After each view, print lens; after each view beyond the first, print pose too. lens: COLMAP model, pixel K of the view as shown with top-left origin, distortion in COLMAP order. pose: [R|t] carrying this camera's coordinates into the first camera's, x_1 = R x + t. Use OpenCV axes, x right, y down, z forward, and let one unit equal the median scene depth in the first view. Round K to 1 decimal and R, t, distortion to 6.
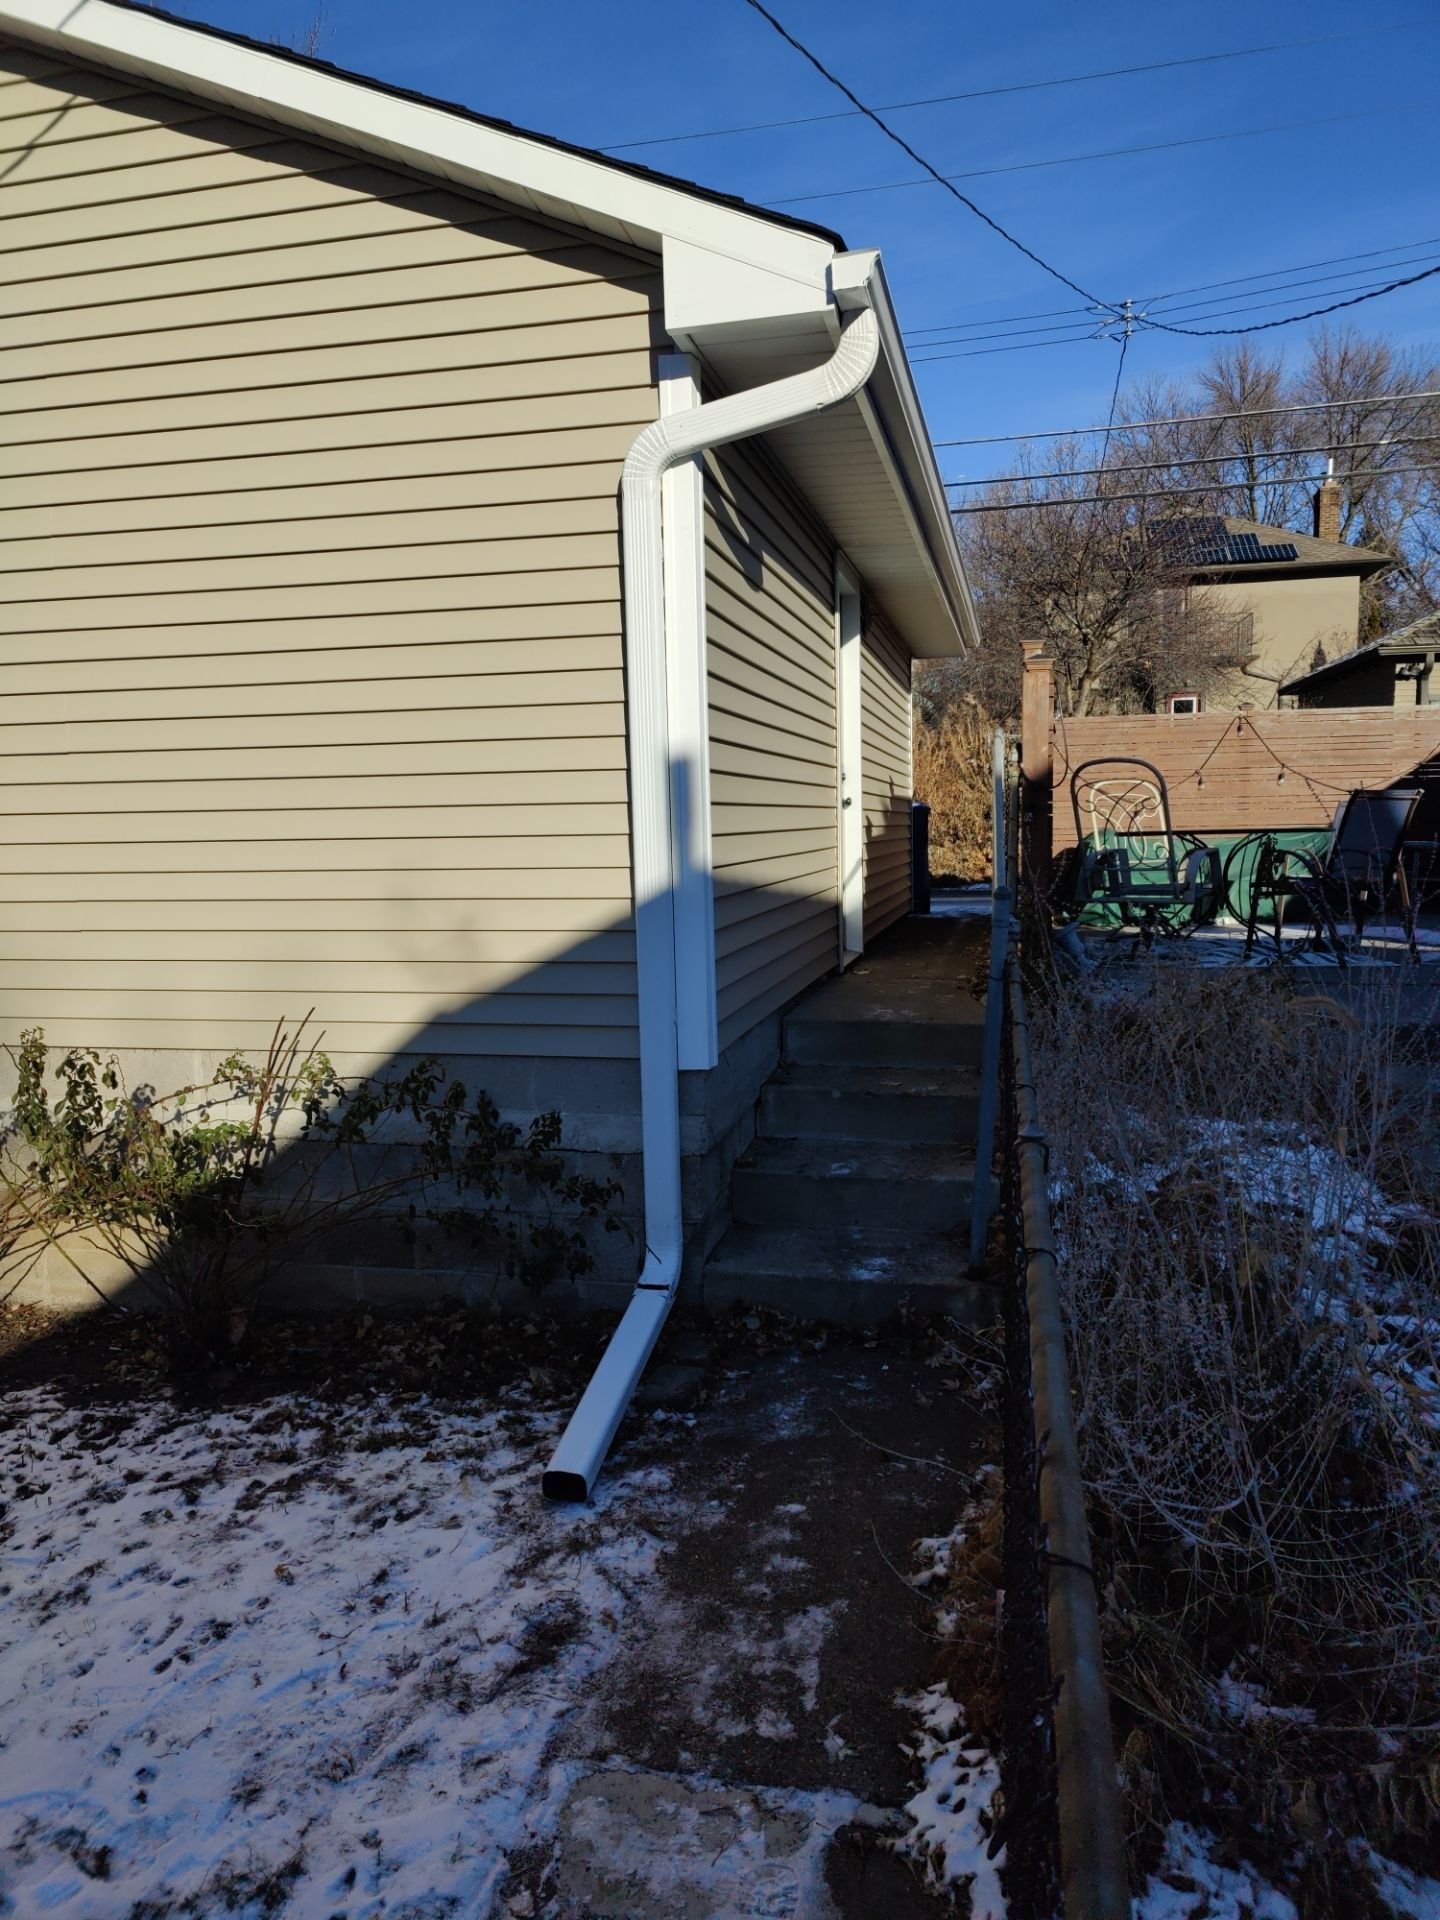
lens RADIAL K [[1300.3, 0, 720.0], [0, 1300.3, 960.0], [0, 0, 1]] dist [0.052632, -0.026595]
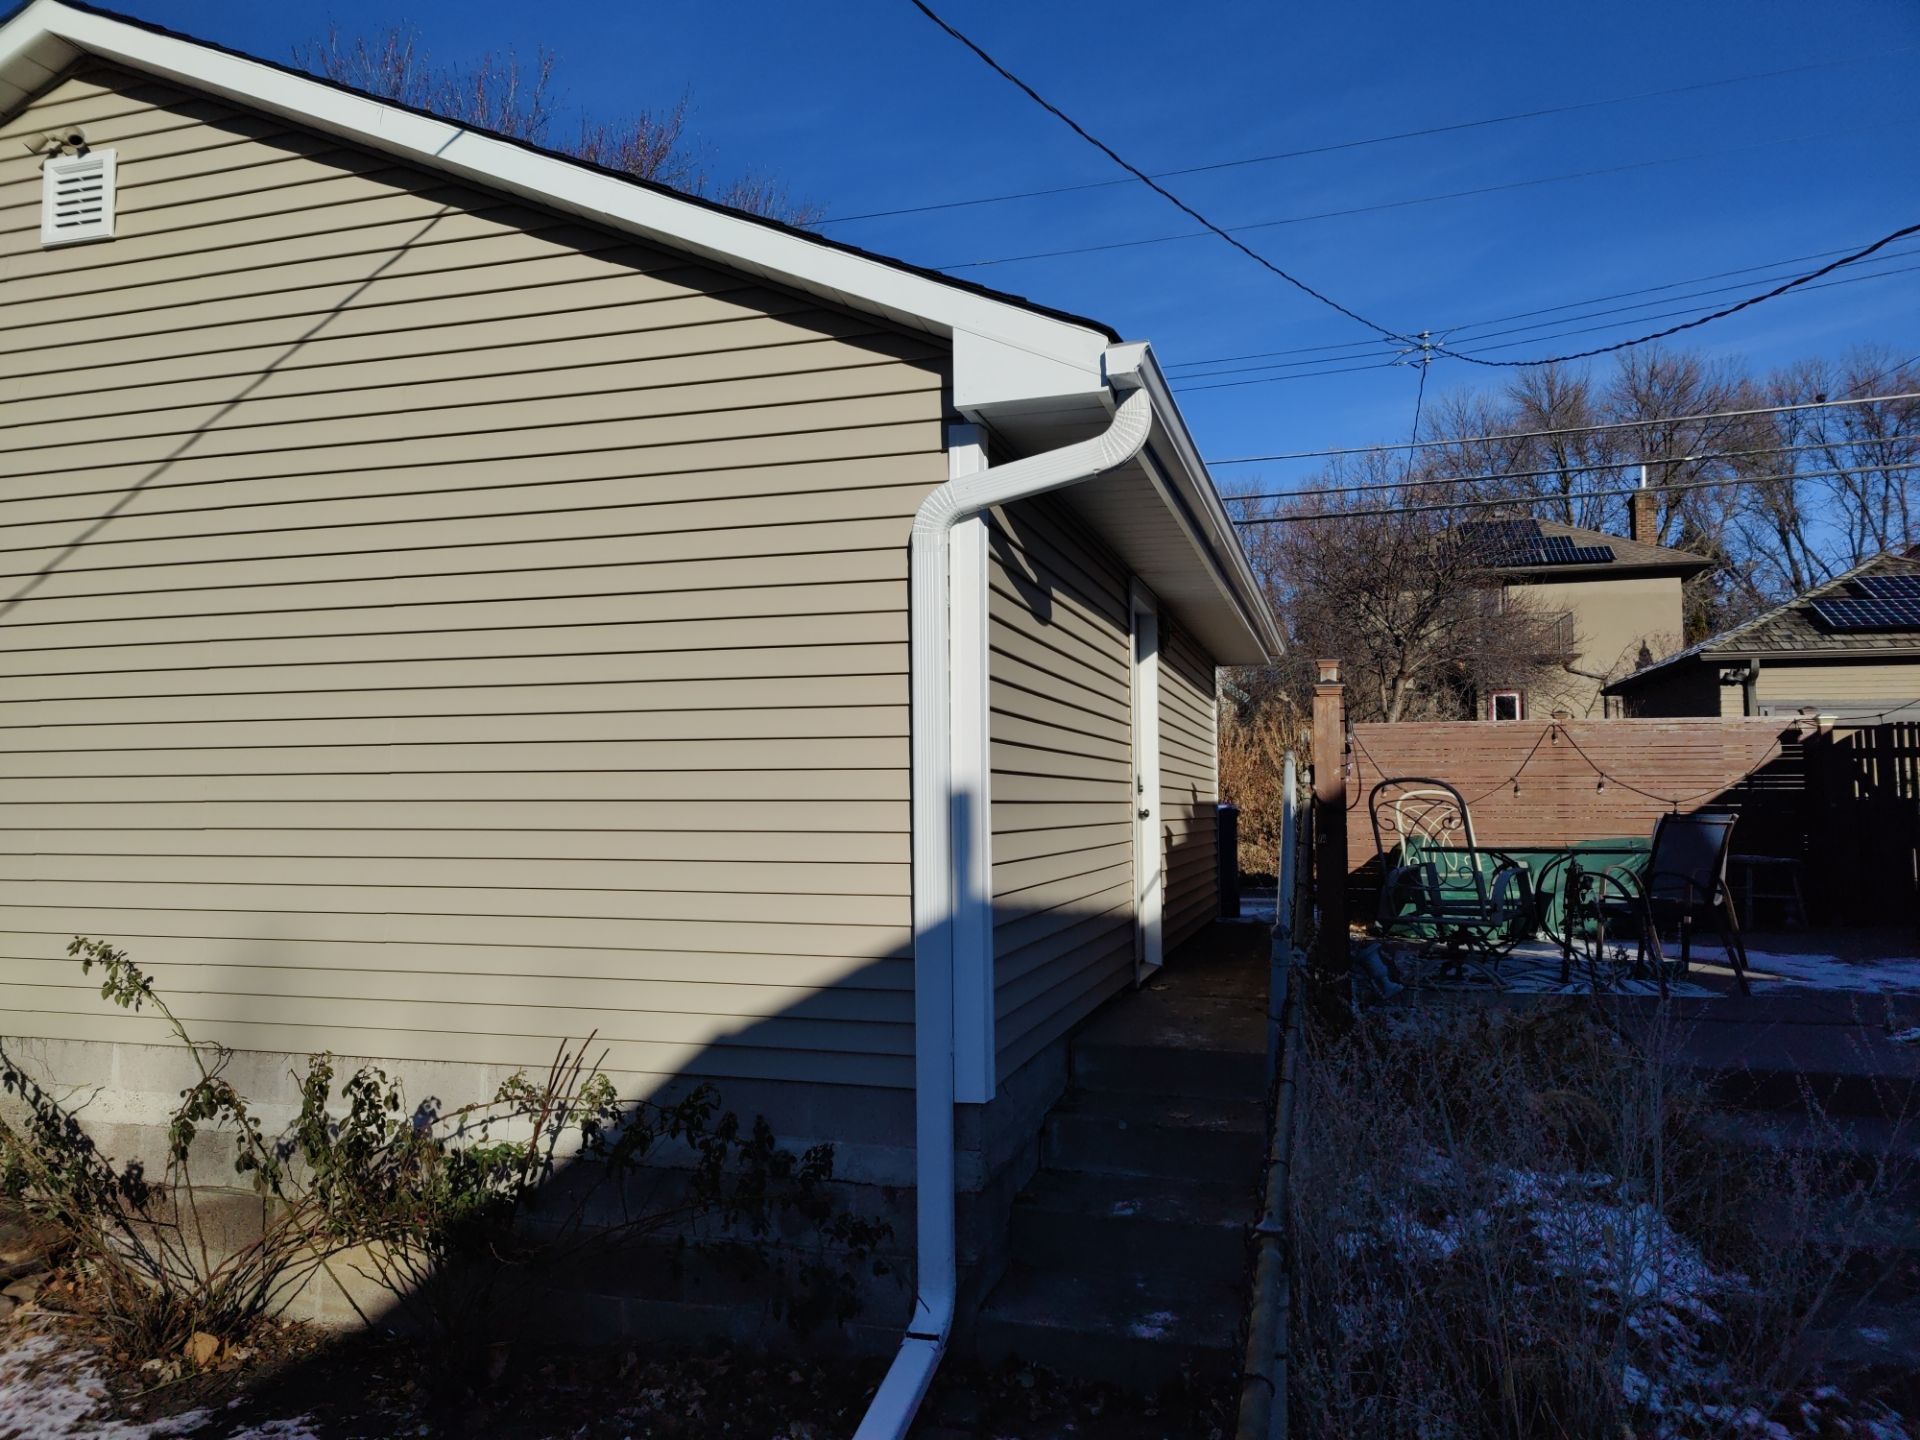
lens RADIAL K [[1312.8, 0, 962.3], [0, 1312.8, 729.5], [0, 0, 1]] dist [0.048461, -0.031118]
pose [[0.998037, 0.013667, -0.061125, 0.029356], [-0.023199, 0.987155, -0.158073, -0.034590], [0.058179, 0.159181, 0.985534, -0.027544]]
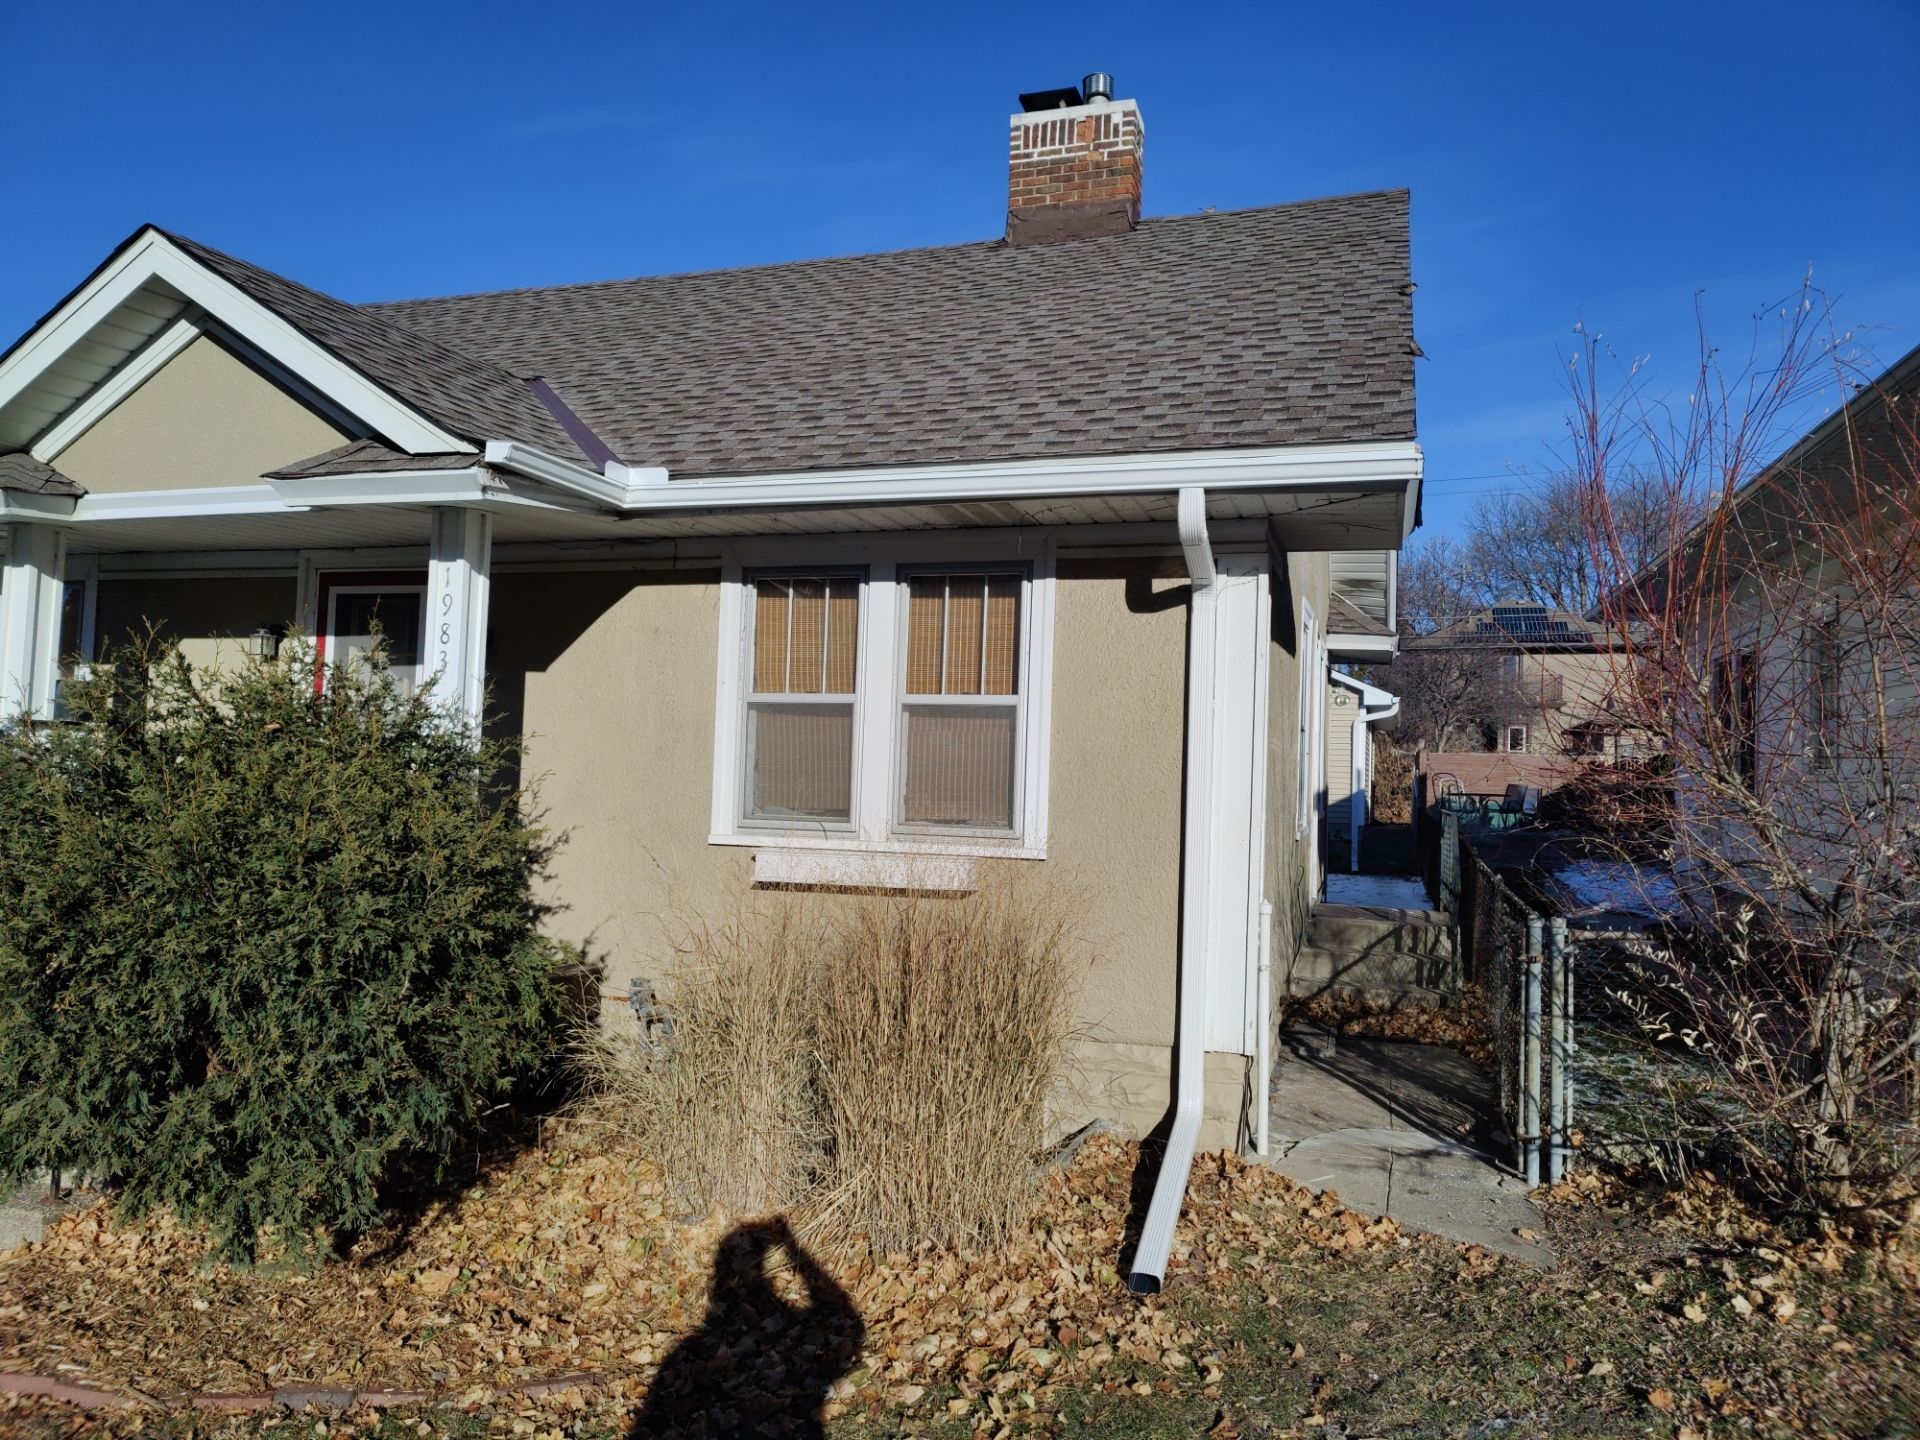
lens RADIAL K [[1604.2, 0, 804.7], [0, 1604.2, 716.2], [0, 0, 1]] dist [0.104557, -0.114551]
pose [[0.991078, 0.052683, -0.122426, -1.444911], [-0.070204, 0.987153, -0.143529, 0.734302], [0.113292, 0.150843, 0.982044, -5.757982]]
